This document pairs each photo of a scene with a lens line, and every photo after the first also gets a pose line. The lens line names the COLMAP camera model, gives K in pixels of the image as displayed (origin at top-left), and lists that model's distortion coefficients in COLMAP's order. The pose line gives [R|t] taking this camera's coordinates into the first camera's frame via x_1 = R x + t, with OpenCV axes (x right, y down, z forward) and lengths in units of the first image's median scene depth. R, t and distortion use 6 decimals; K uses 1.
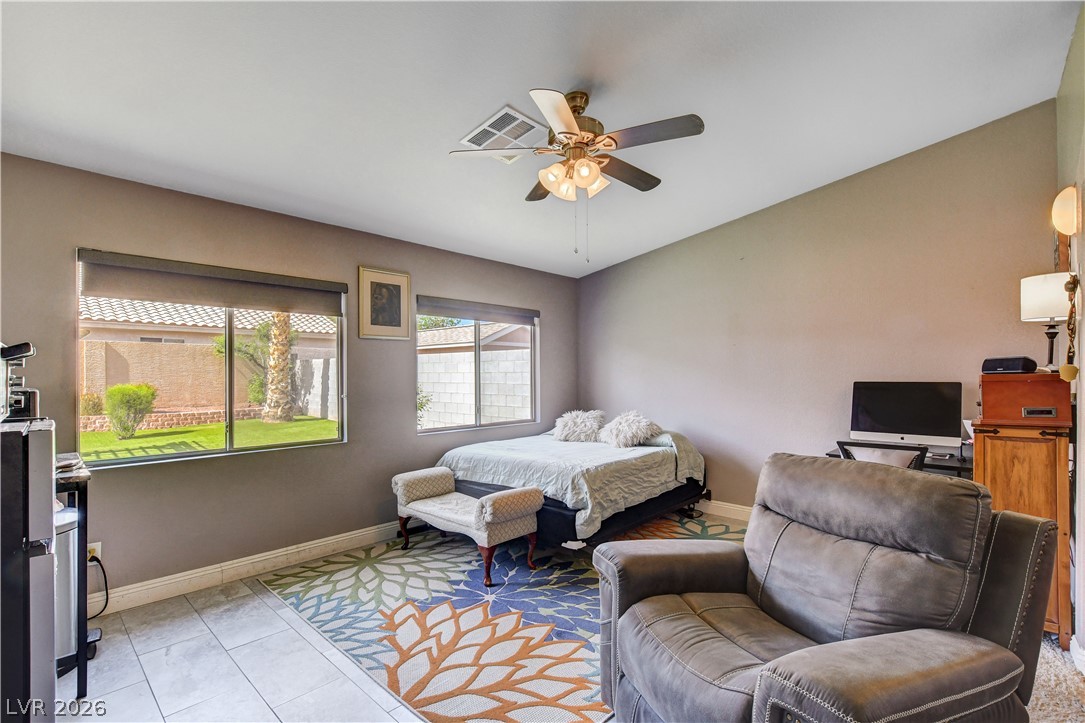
lens RADIAL K [[488.9, 0, 542.9], [0, 488.9, 371.8], [0, 0, 1]] dist [-0.014768, 0.001792]
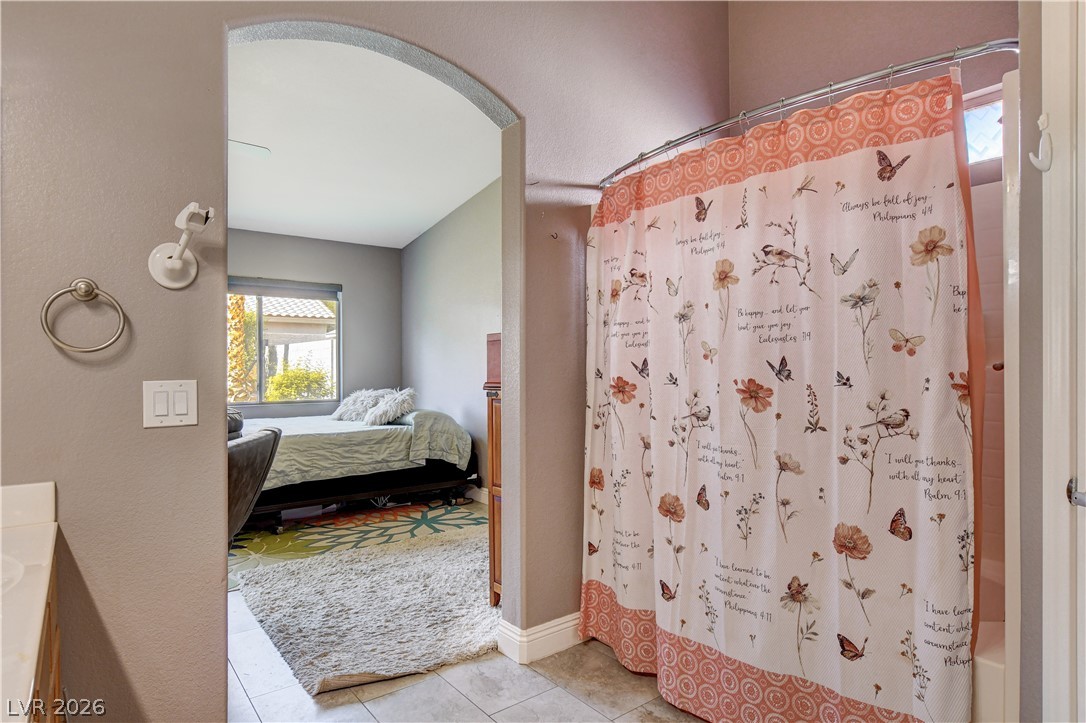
lens RADIAL K [[586.9, 0, 539.1], [0, 586.9, 366.1], [0, 0, 1]] dist [-0.000120, 0.000089]
pose [[0.987722, -0.000649, -0.156222, 0.717476], [0.001259, 0.999992, 0.003810, 0.038890], [0.156219, -0.003960, 0.987715, -0.072755]]
